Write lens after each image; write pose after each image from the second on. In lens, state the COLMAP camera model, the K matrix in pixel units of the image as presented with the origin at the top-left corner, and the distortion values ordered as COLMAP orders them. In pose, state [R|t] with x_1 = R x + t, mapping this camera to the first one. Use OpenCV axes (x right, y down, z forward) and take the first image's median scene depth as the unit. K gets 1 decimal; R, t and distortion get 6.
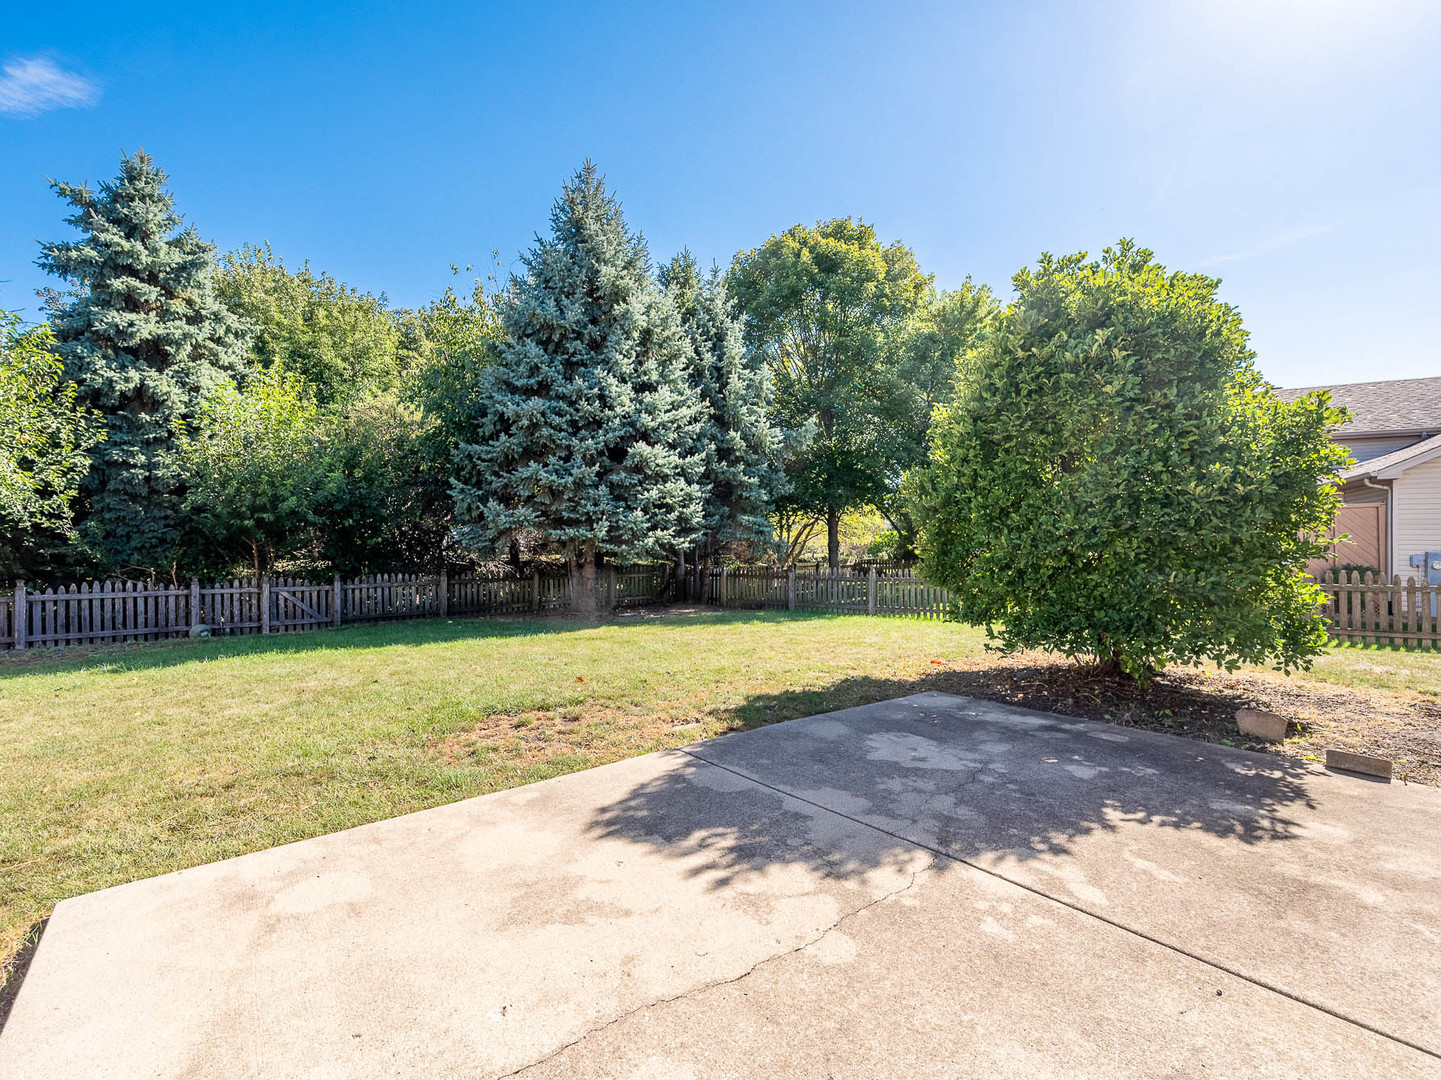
lens RADIAL K [[654.1, 0, 713.6], [0, 654.1, 539.5], [0, 0, 1]] dist [-0.000544, -0.000142]
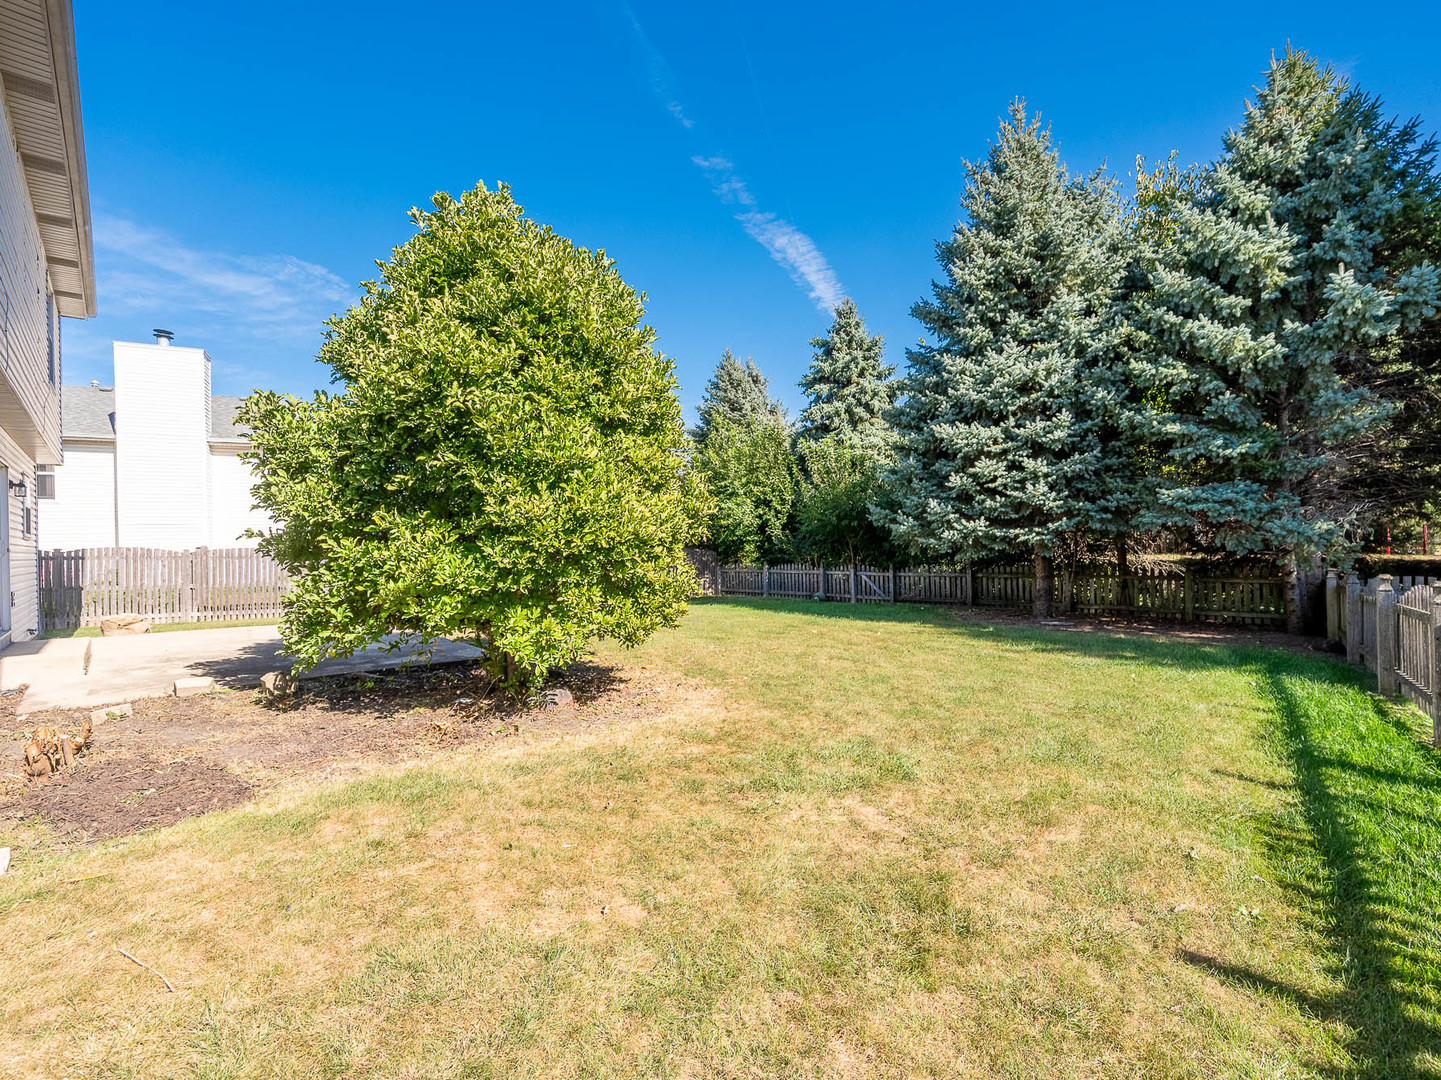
lens RADIAL K [[654.1, 0, 722.9], [0, 654.1, 537.8], [0, 0, 1]] dist [-0.000544, -0.000142]
pose [[0.066873, -0.007858, -0.997731, 0.762933], [0.022791, 0.999720, -0.006346, 0.001749], [0.997501, -0.022315, 0.067034, 0.658463]]
